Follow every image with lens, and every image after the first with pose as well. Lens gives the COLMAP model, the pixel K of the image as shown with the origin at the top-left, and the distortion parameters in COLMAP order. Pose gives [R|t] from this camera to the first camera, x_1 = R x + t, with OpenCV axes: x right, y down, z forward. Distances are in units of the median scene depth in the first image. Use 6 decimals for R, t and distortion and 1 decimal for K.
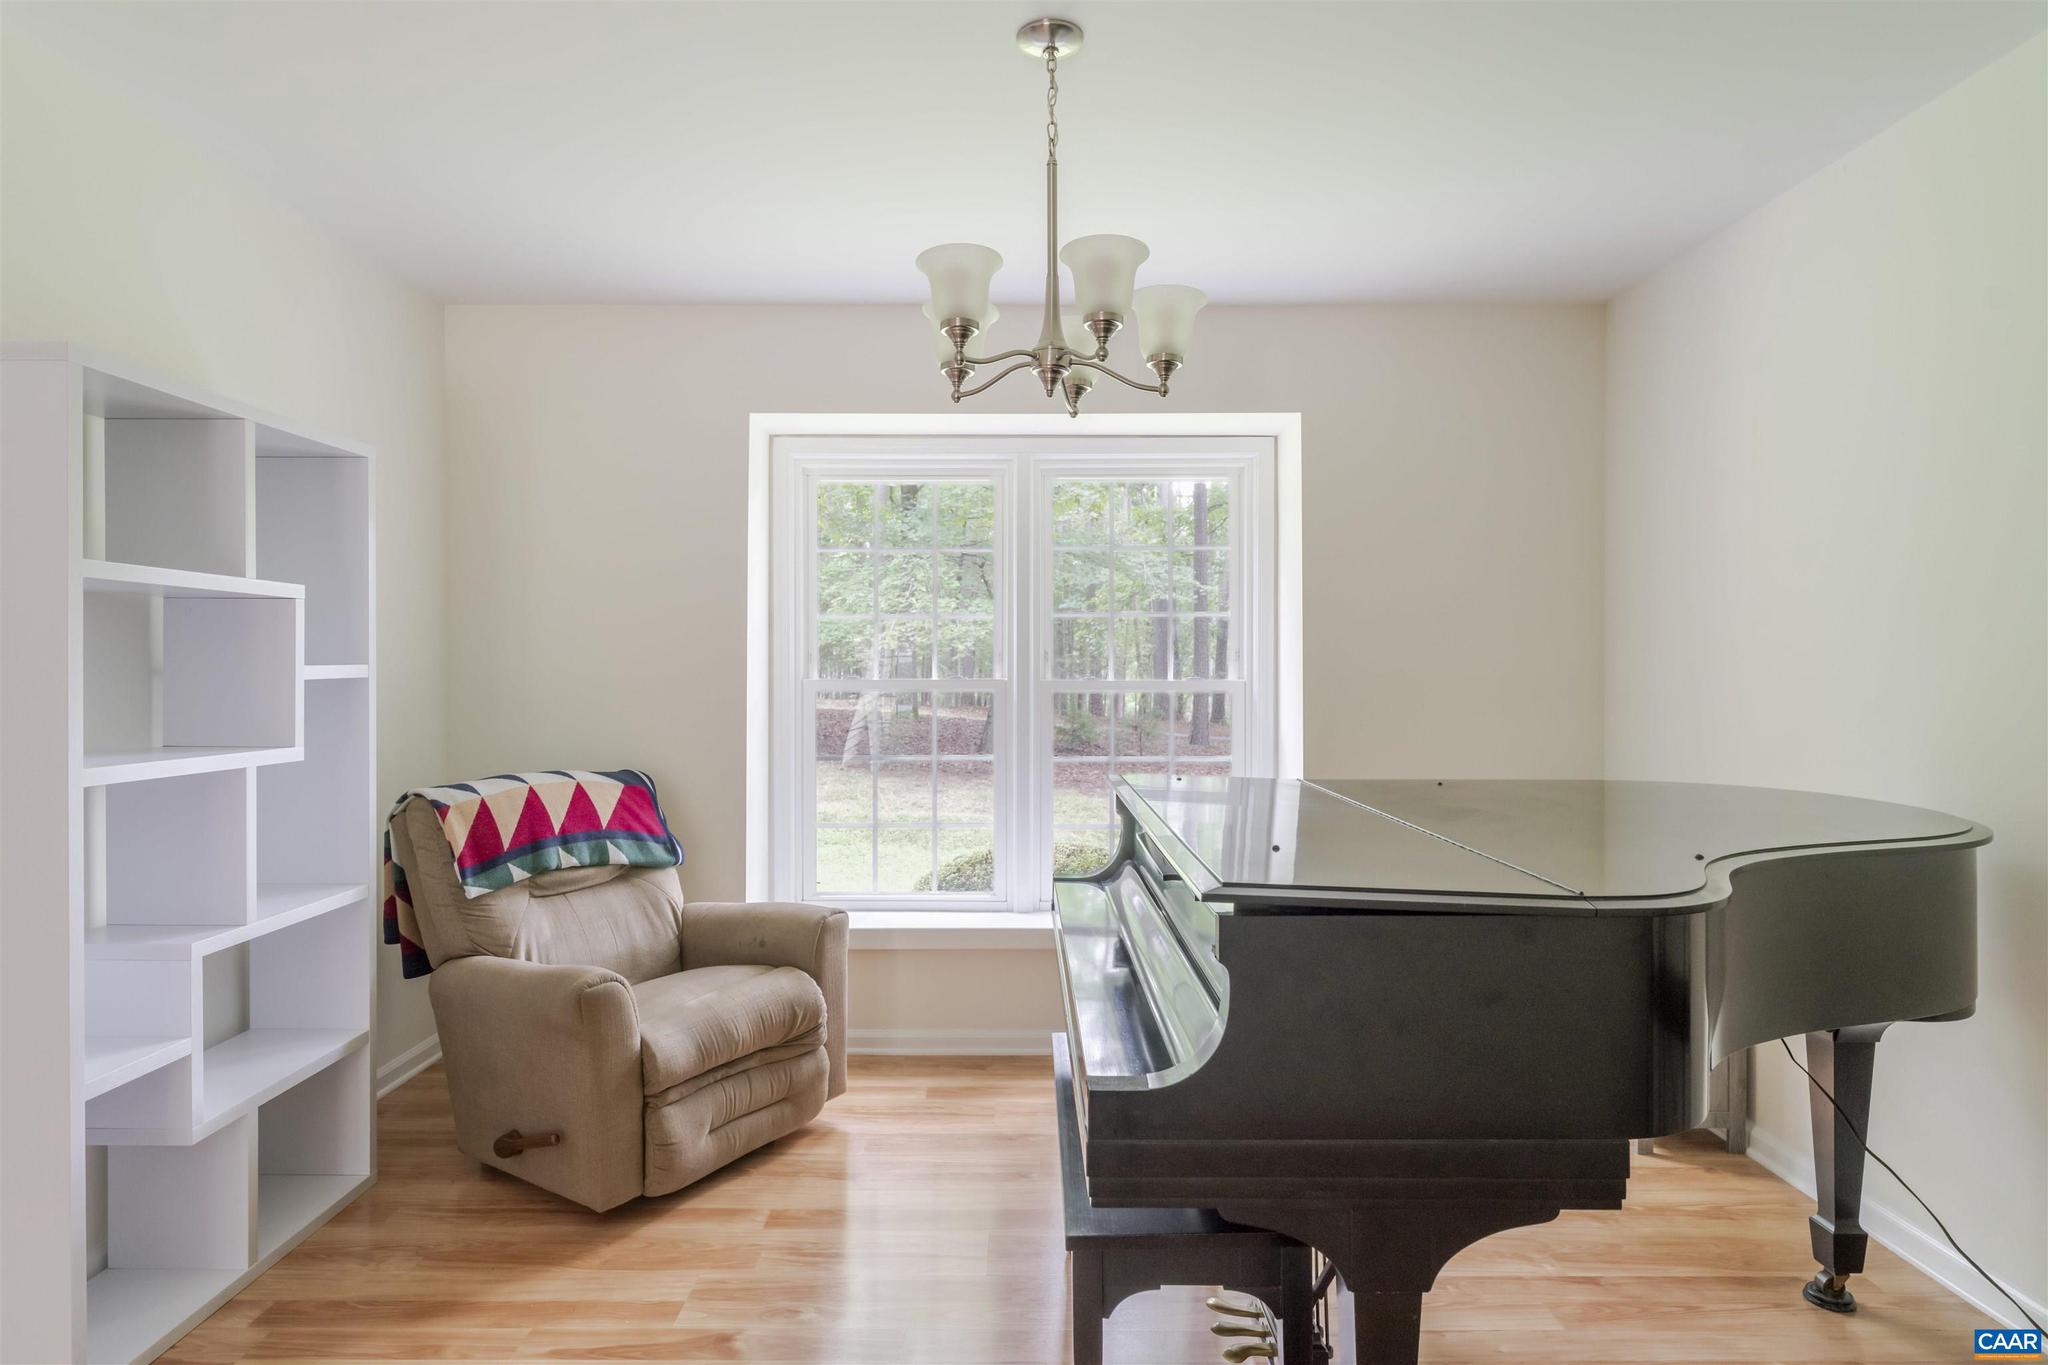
lens RADIAL K [[1148.5, 0, 1020.6], [0, 1148.5, 677.4], [0, 0, 1]] dist [-0.002718, -0.001456]
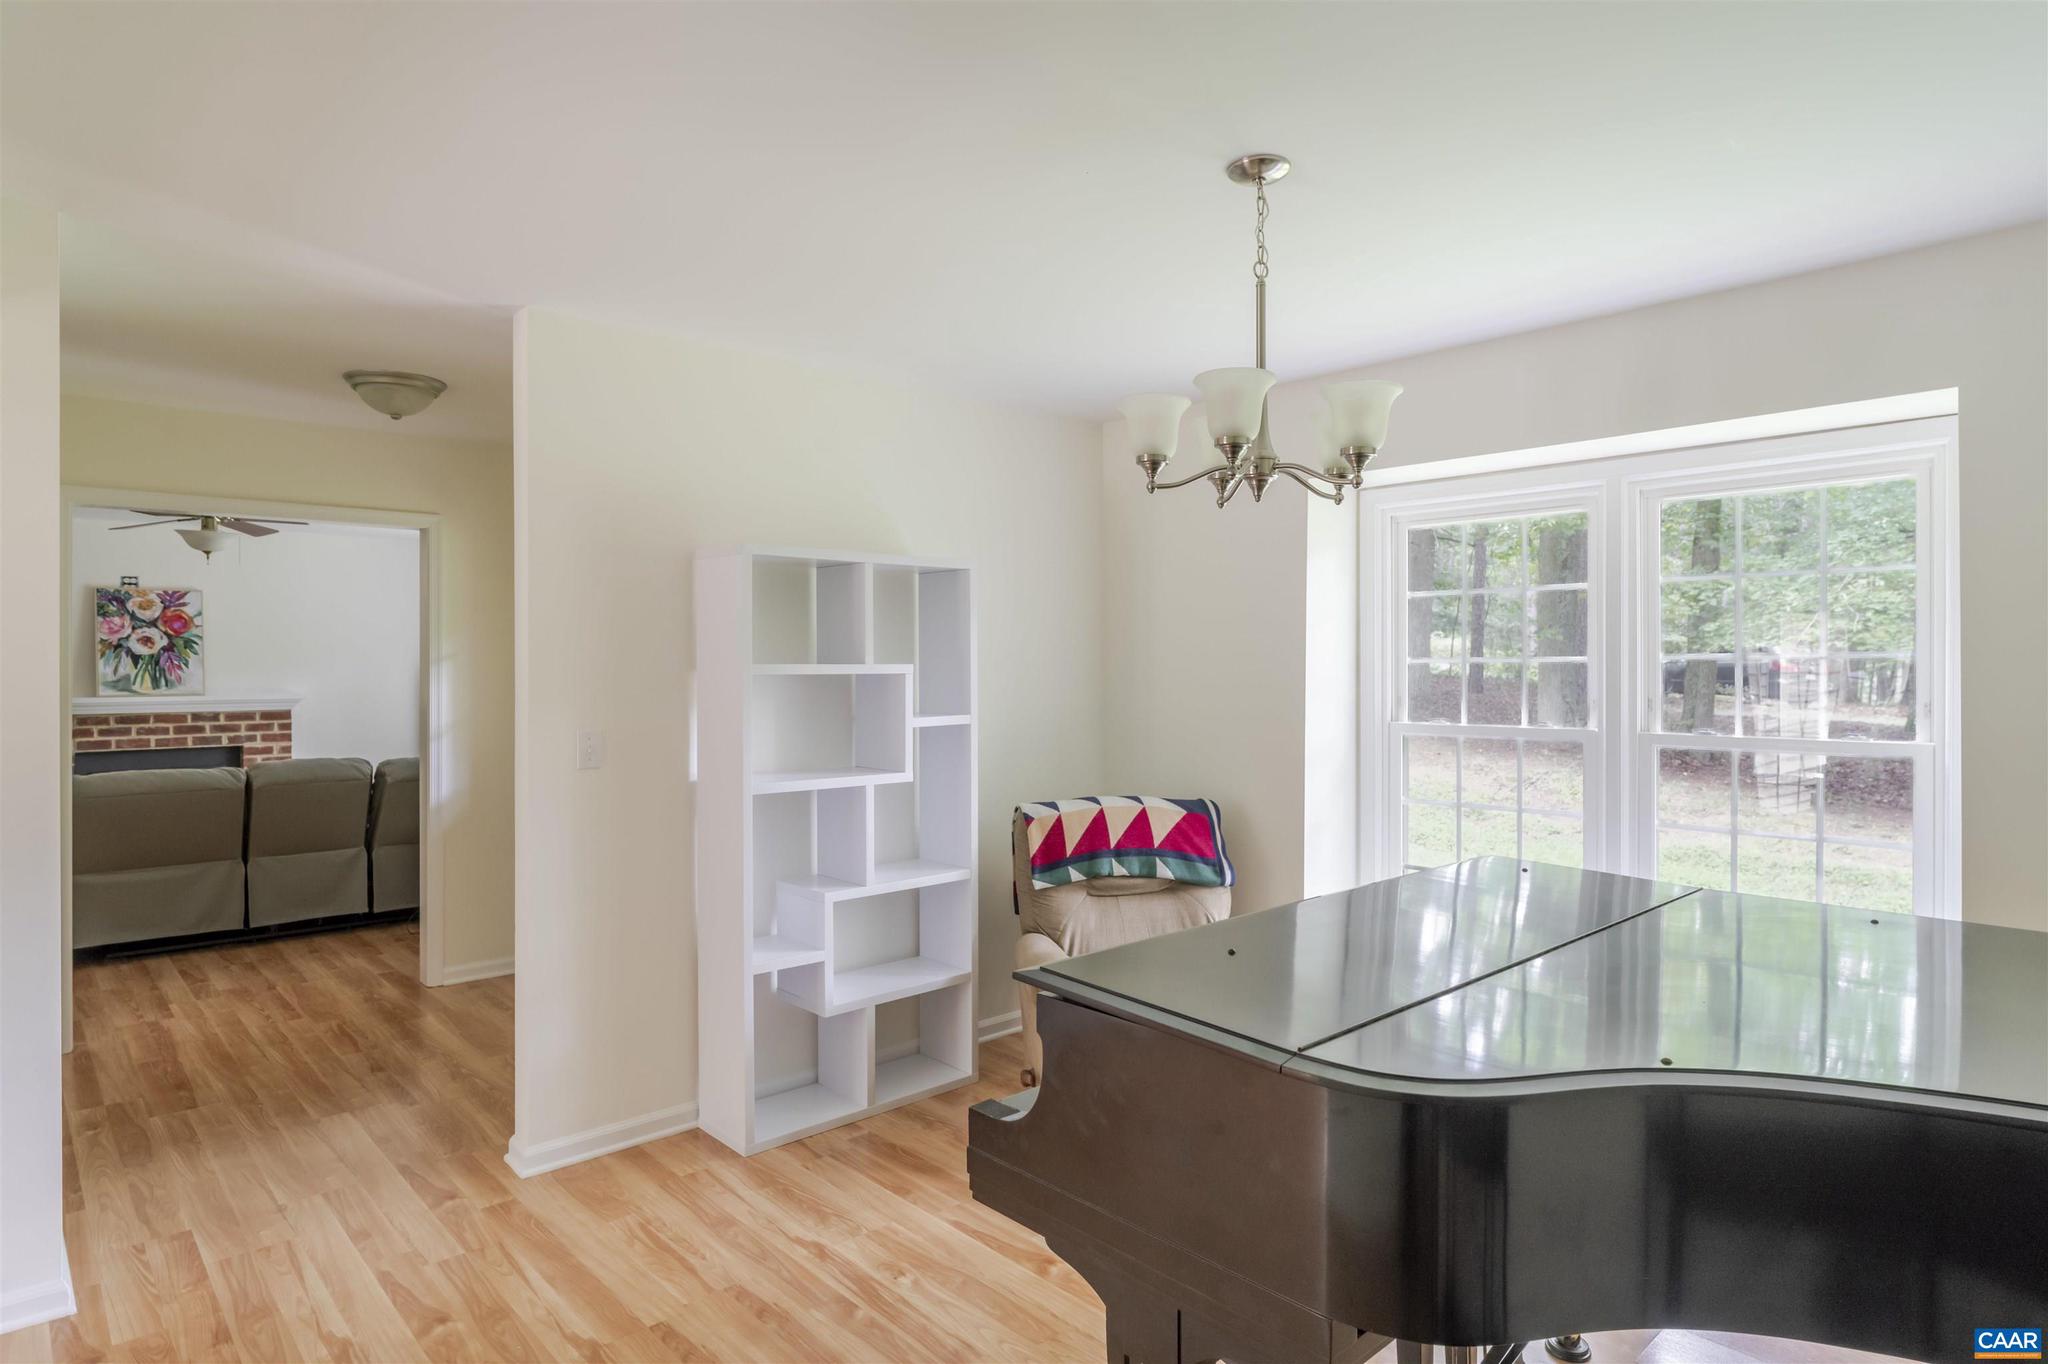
lens RADIAL K [[1161.3, 0, 1015.8], [0, 1161.3, 666.5], [0, 0, 1]] dist [0.017376, -0.000267]
pose [[0.670929, -0.000890, -0.741521, 0.489534], [-0.001900, 0.999994, -0.002919, -0.061077], [0.741519, 0.003368, 0.670923, 0.068380]]
